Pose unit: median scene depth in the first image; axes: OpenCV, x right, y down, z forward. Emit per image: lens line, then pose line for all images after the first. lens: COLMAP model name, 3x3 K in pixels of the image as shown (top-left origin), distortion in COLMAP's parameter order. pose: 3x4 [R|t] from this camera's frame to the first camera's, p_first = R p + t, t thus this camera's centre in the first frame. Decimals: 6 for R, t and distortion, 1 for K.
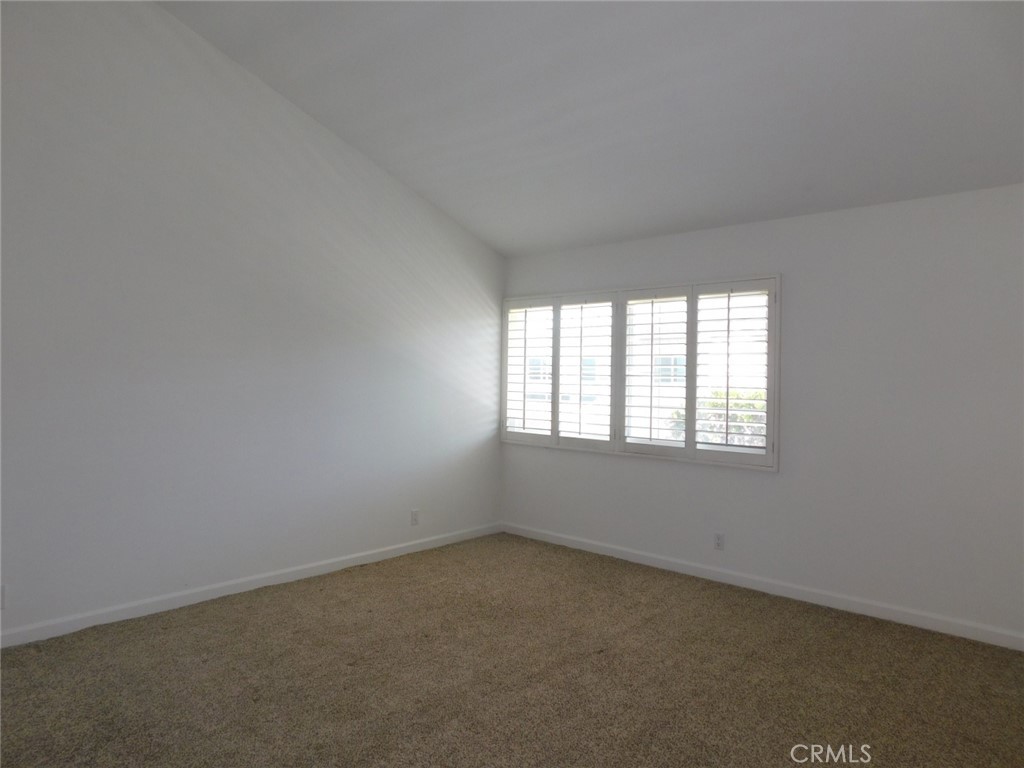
lens RADIAL K [[677.9, 0, 512.4], [0, 677.9, 383.2], [0, 0, 1]] dist [-0.066527, 0.053692]
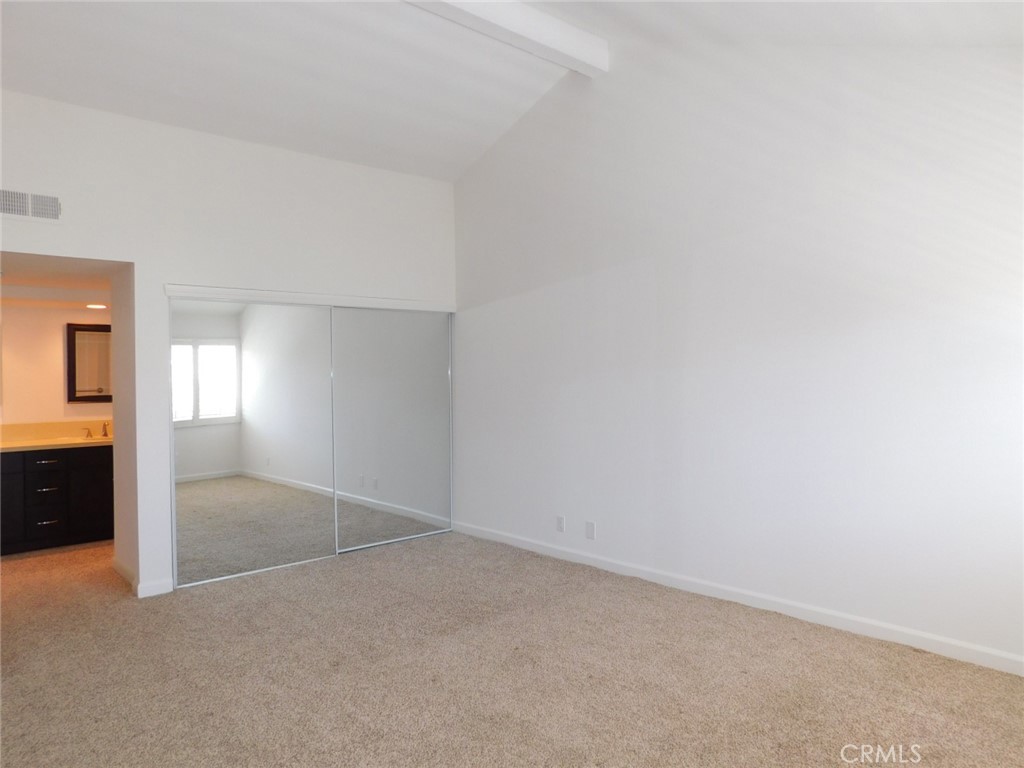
lens RADIAL K [[677.9, 0, 512.2], [0, 677.9, 384.5], [0, 0, 1]] dist [-0.066527, 0.053692]
pose [[-0.093853, 0.014421, -0.995482, 0.591074], [0.013675, 0.999819, 0.013195, -0.021654], [0.995492, -0.012375, -0.094033, 0.777409]]
